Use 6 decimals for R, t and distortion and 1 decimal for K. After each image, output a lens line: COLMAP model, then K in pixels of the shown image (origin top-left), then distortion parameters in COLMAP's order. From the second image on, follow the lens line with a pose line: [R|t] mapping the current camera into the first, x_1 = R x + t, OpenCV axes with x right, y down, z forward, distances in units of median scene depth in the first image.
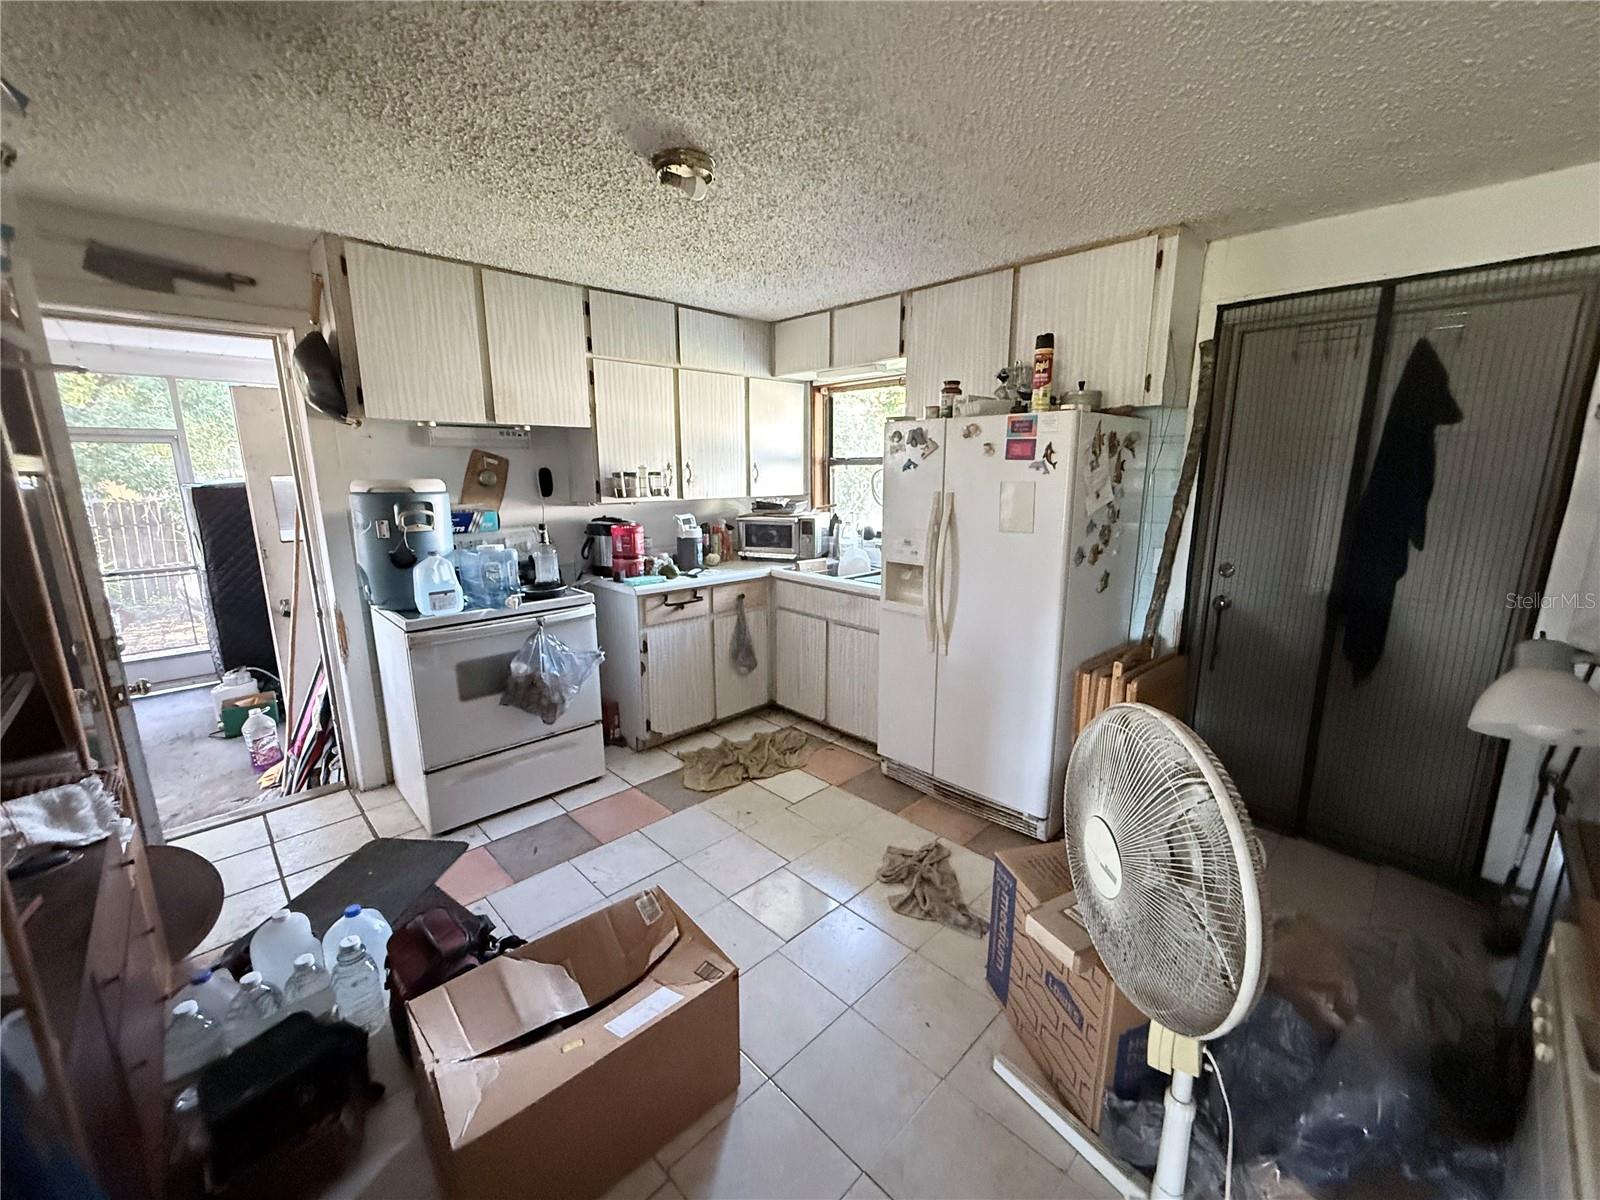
lens RADIAL K [[639.1, 0, 800.0], [0, 639.1, 600.0], [0, 0, 1]] dist [-0.001633, 0.000265]
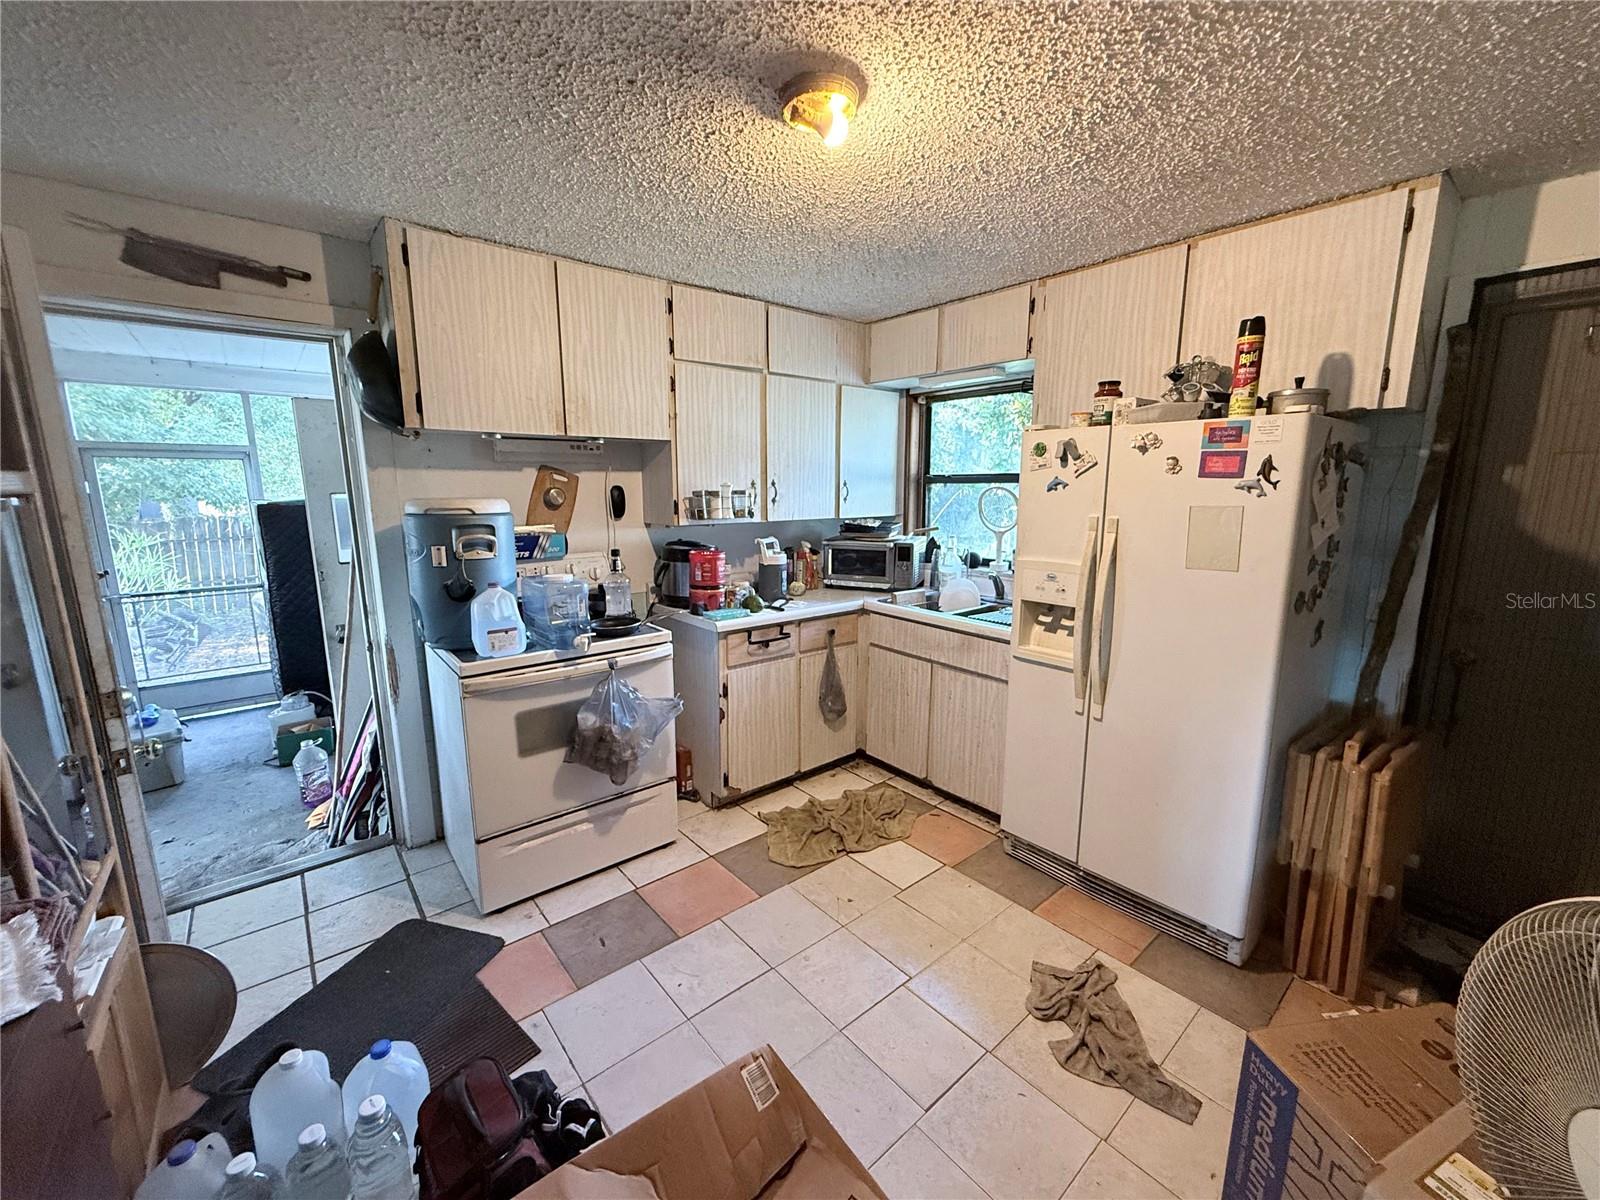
lens RADIAL K [[639.1, 0, 800.0], [0, 639.1, 600.0], [0, 0, 1]] dist [-0.001633, 0.000265]
pose [[0.997003, 0.015994, -0.075689, -0.083361], [-0.017911, 0.999534, -0.024716, -0.032773], [0.075258, 0.025998, 0.996825, 0.148213]]
